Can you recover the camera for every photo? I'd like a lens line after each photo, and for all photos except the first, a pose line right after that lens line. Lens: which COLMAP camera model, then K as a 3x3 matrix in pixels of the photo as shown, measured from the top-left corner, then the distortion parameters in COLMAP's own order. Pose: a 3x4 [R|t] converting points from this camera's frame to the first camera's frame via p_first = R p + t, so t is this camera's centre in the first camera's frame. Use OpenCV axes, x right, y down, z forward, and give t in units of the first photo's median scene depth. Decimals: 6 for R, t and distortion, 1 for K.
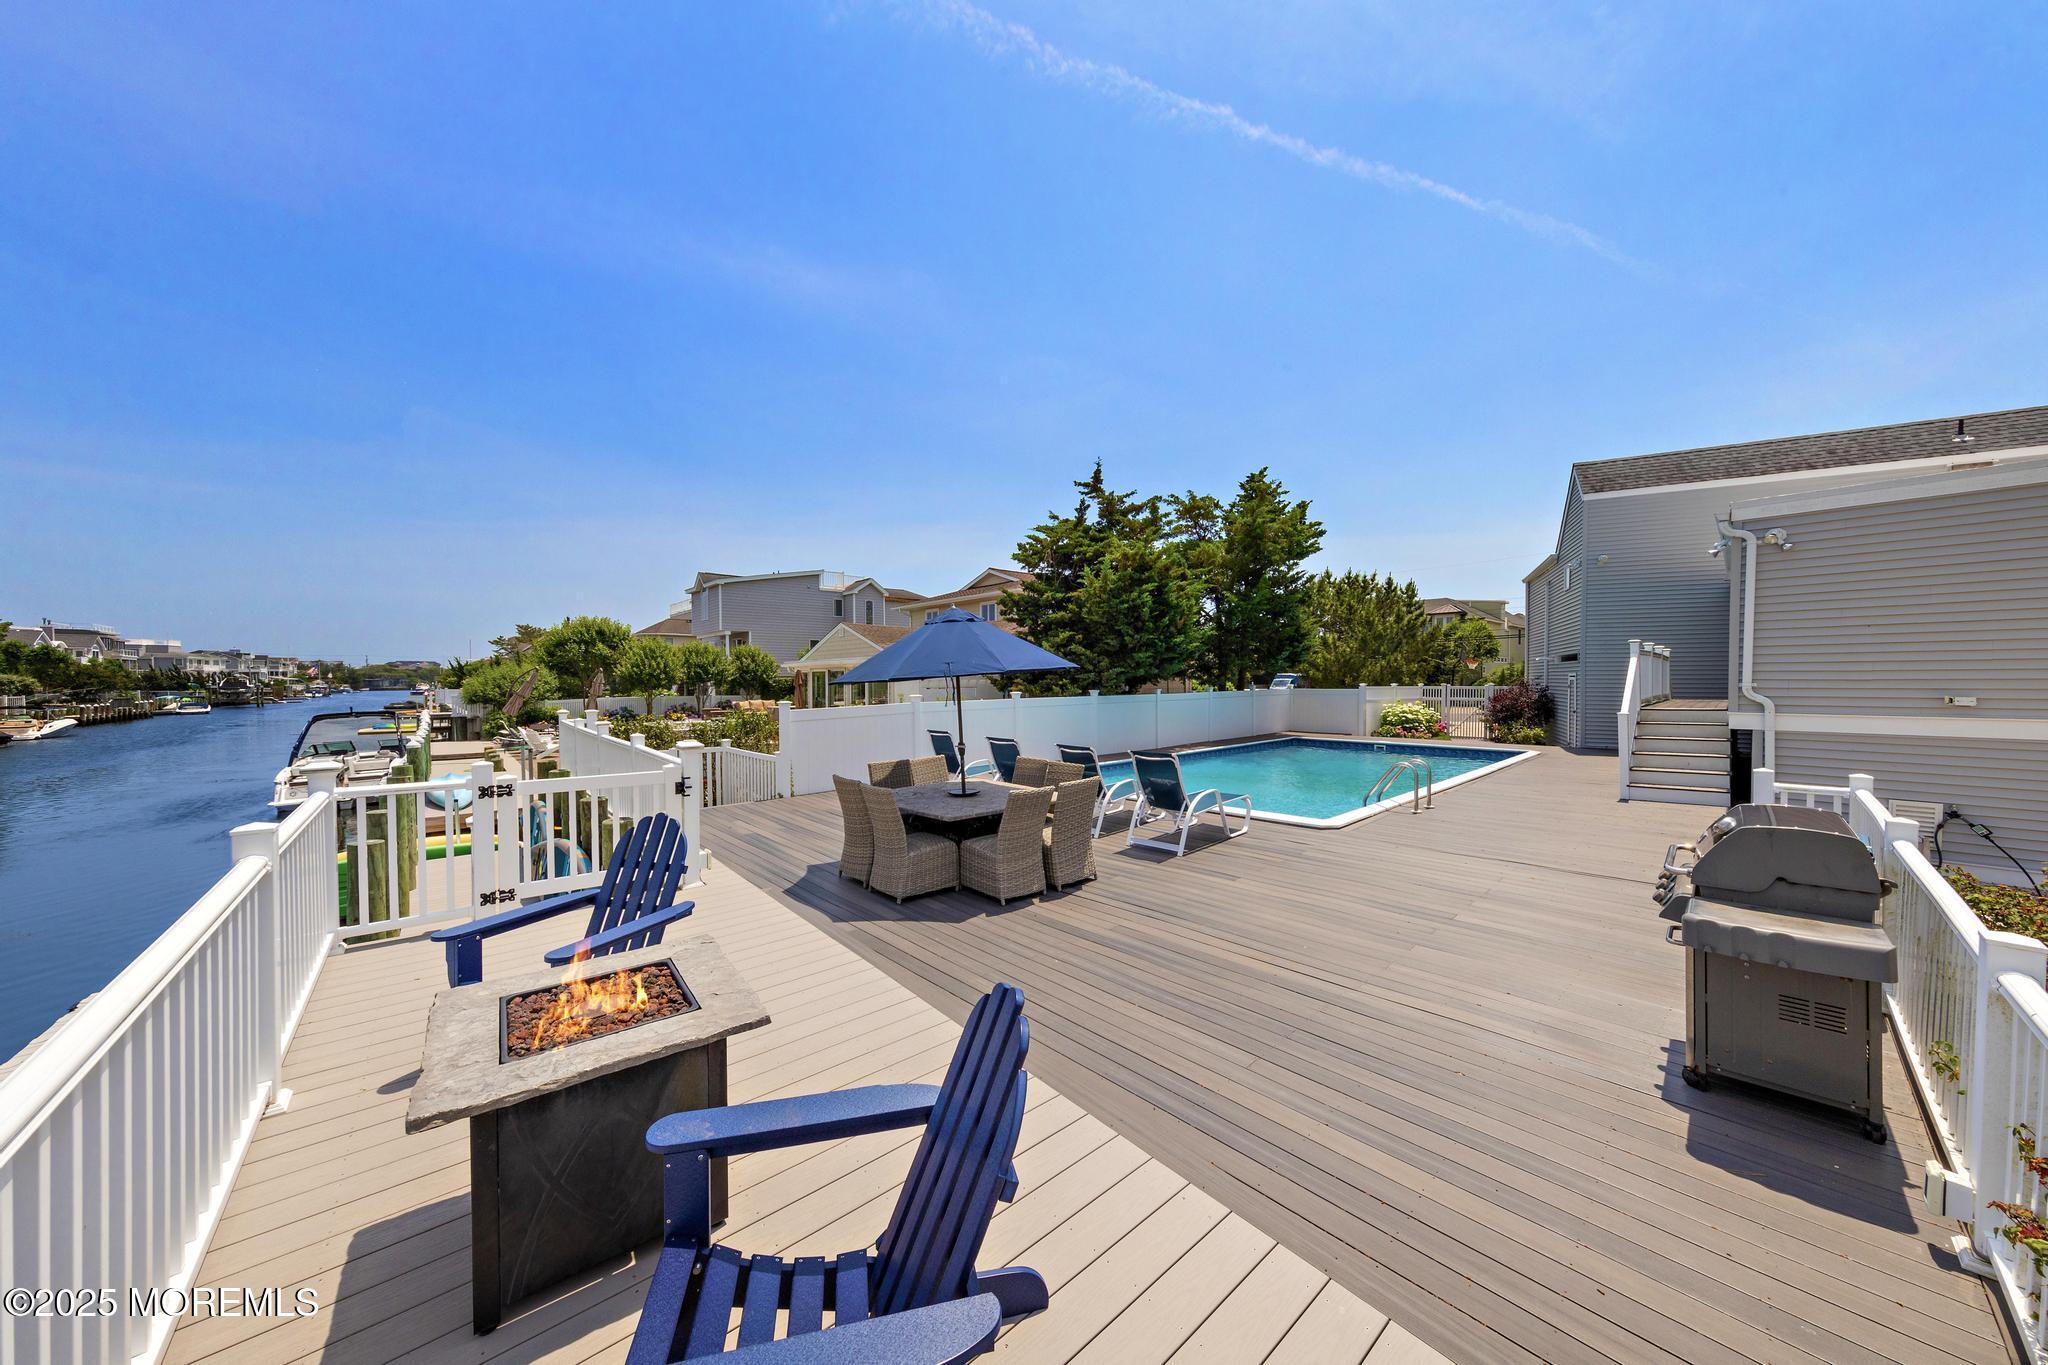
lens RADIAL K [[675.8, 0, 1026.1], [0, 675.8, 692.0], [0, 0, 1]] dist [0.000618, -0.000013]
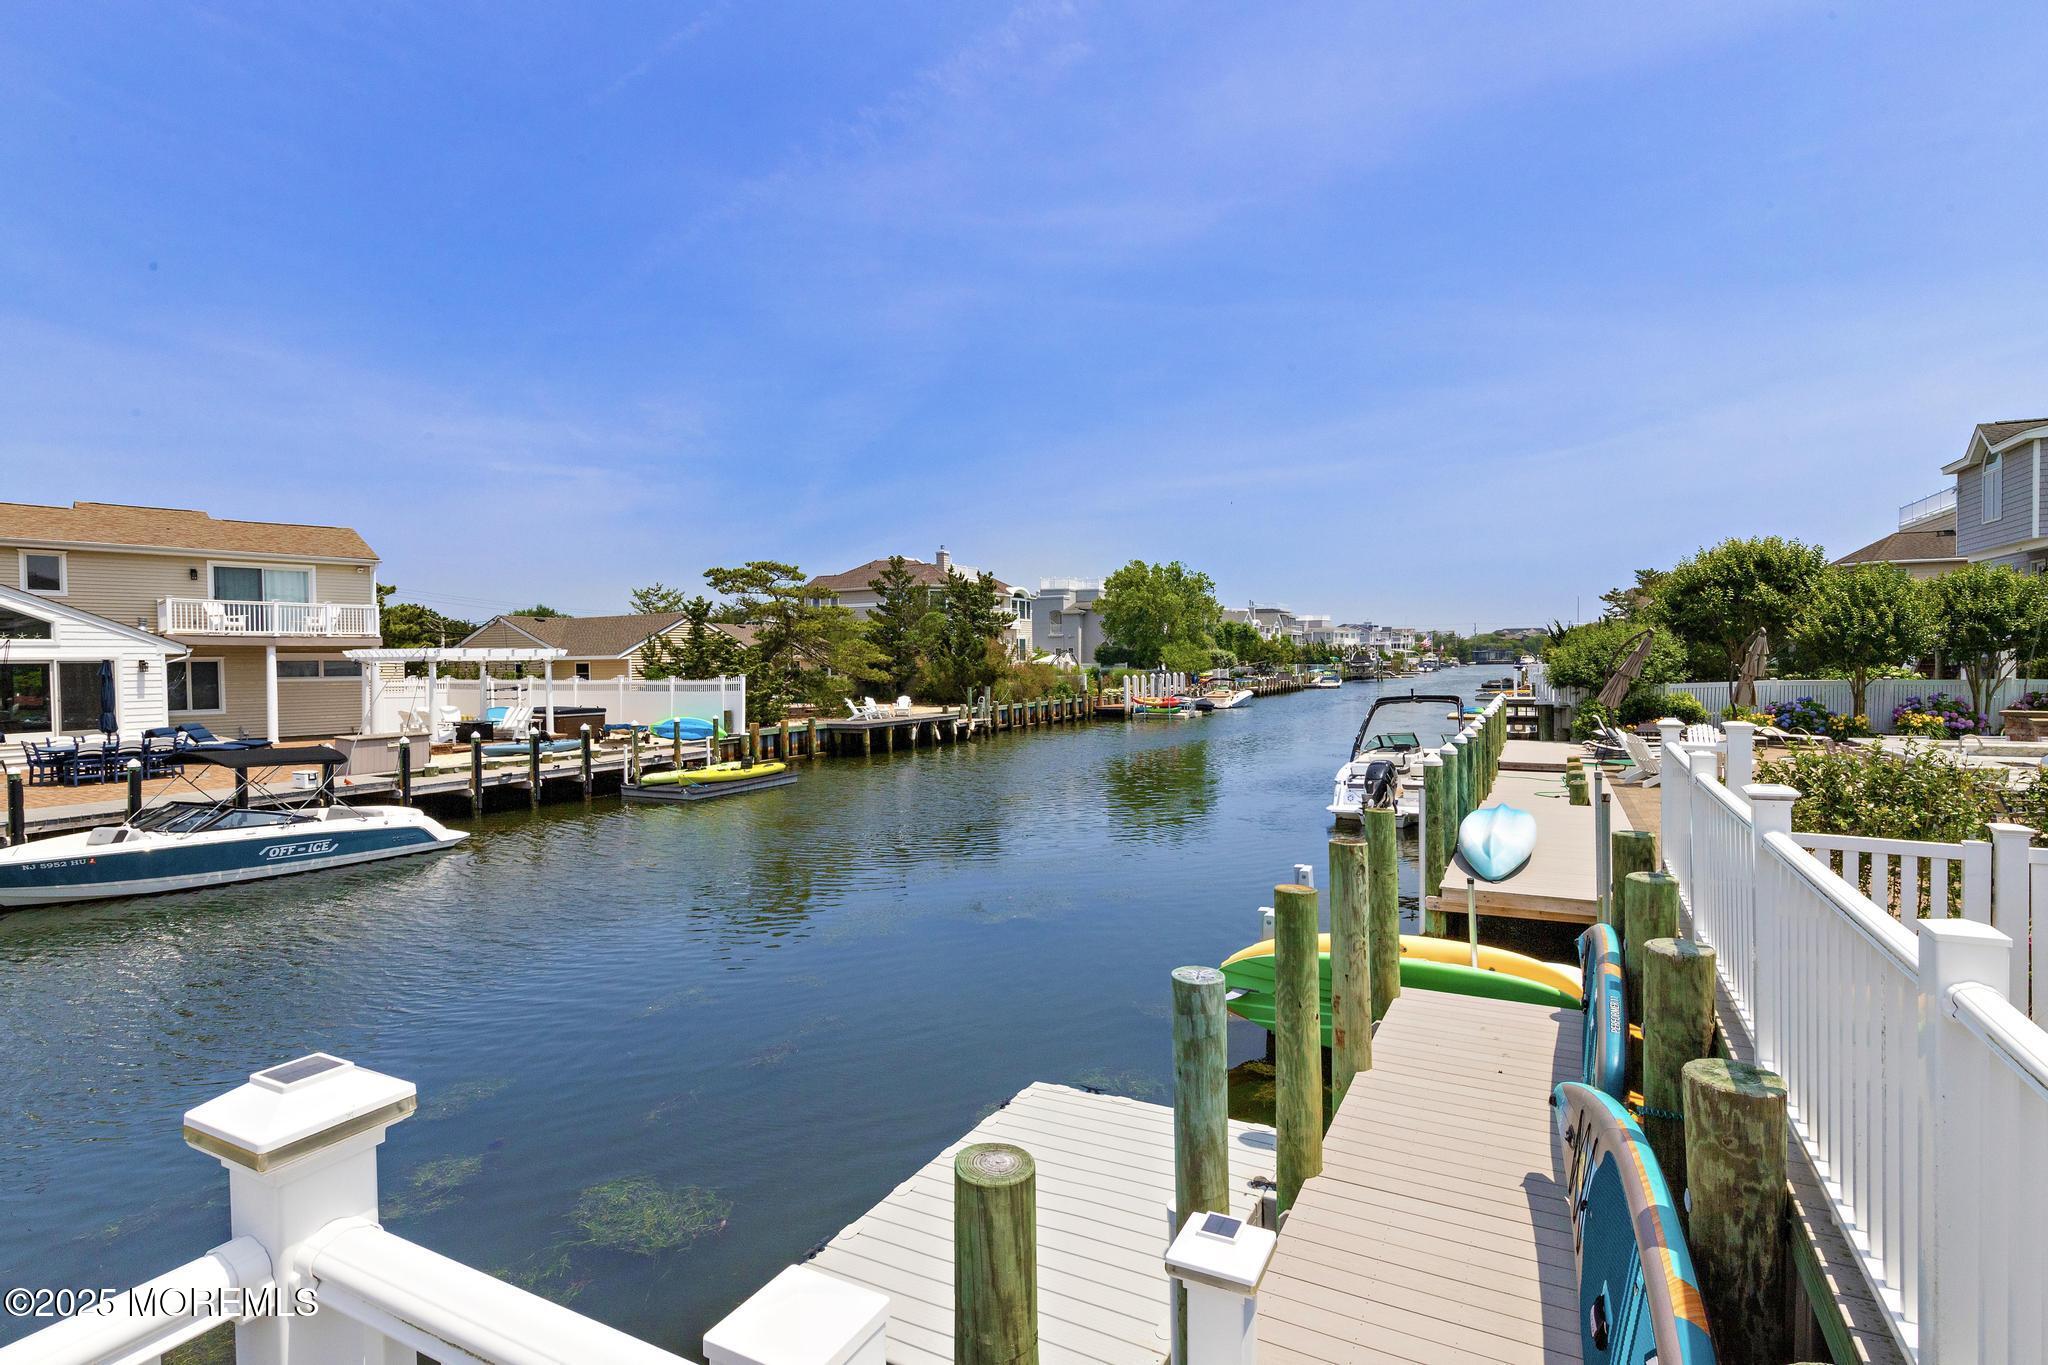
lens RADIAL K [[991.3, 0, 1030.3], [0, 991.3, 687.0], [0, 0, 1]] dist [0.000417, 0.000193]
pose [[0.365338, 0.024277, -0.930558, -0.074774], [-0.005571, 0.999699, 0.023893, -0.002121], [0.930858, -0.003545, 0.365363, 0.118814]]
